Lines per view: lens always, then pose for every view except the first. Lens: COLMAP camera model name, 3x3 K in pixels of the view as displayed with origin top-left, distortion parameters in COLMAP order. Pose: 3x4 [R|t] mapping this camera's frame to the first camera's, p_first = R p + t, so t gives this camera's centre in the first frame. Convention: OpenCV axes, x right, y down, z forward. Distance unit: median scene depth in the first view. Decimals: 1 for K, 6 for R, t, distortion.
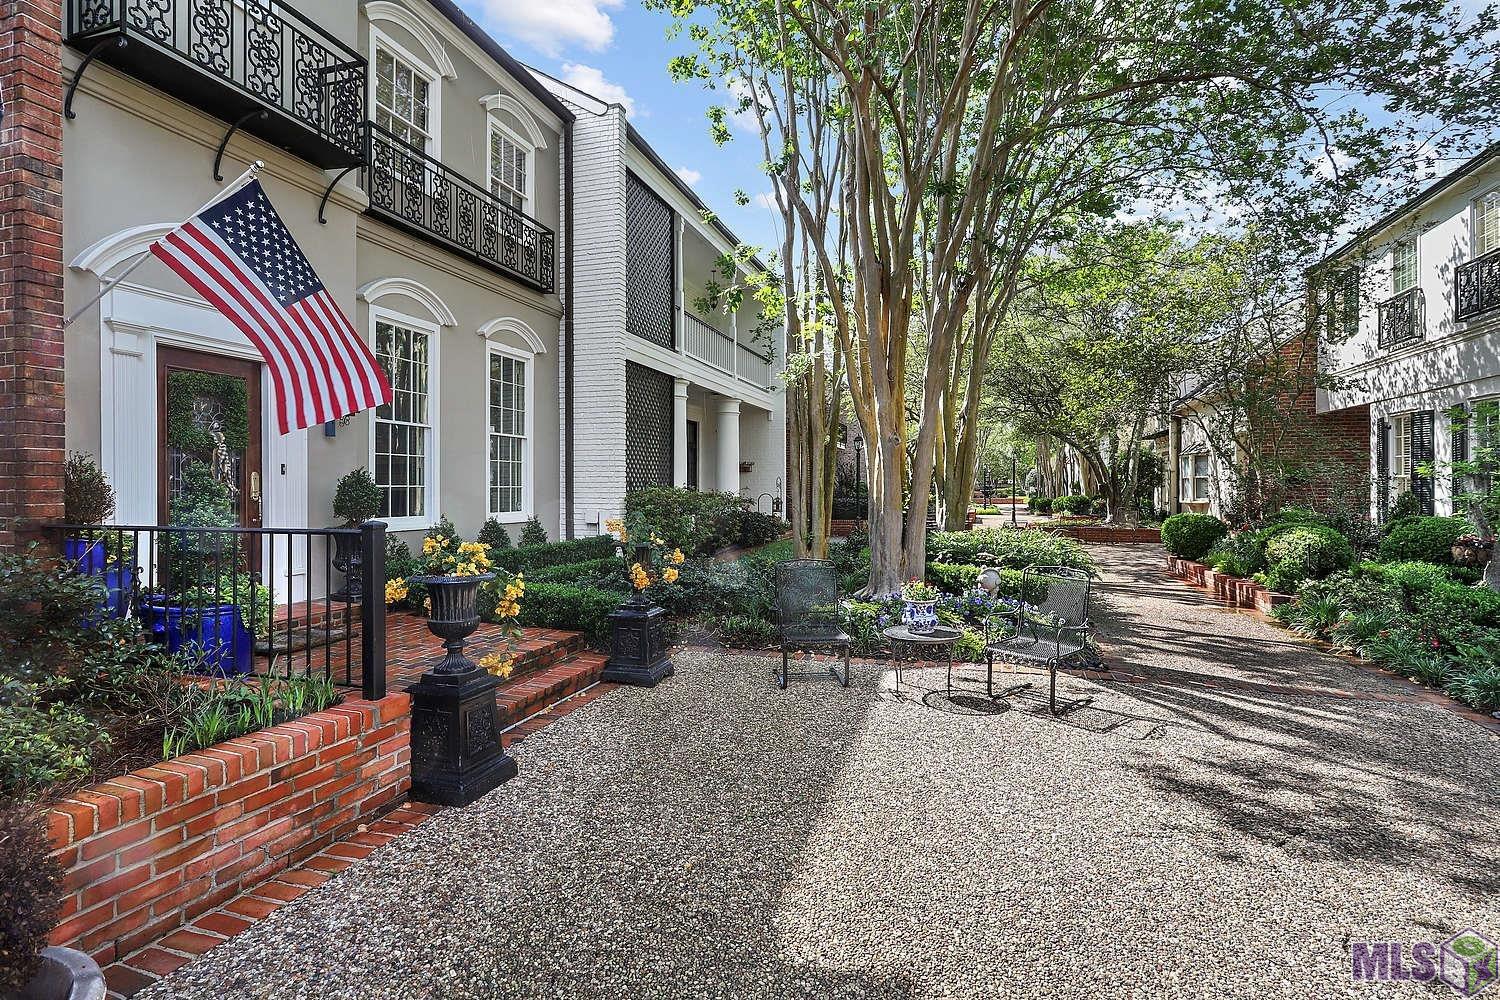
lens RADIAL K [[735.7, 0, 750.4], [0, 735.7, 494.6], [0, 0, 1]] dist [-0.003061, -0.000455]
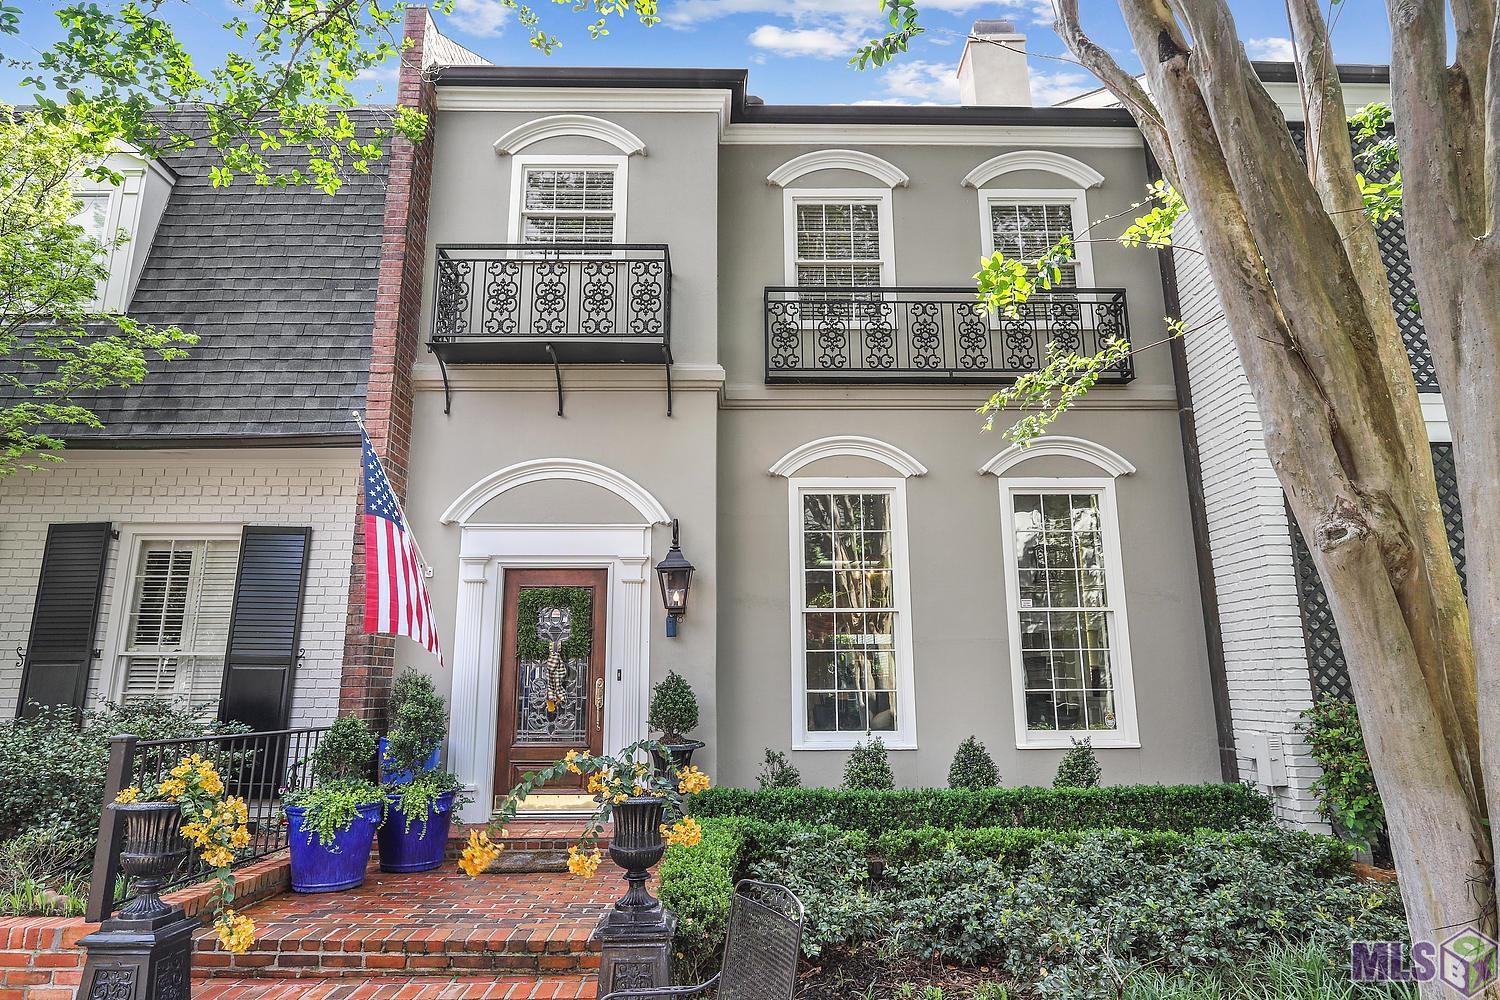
lens RADIAL K [[873.7, 0, 748.4], [0, 873.7, 493.7], [0, 0, 1]] dist [-0.003276, -0.000162]
pose [[0.314090, -0.209492, -0.925992, 0.480729], [-0.003186, 0.975113, -0.221686, -0.011378], [0.949388, 0.072580, 0.305605, 0.718130]]
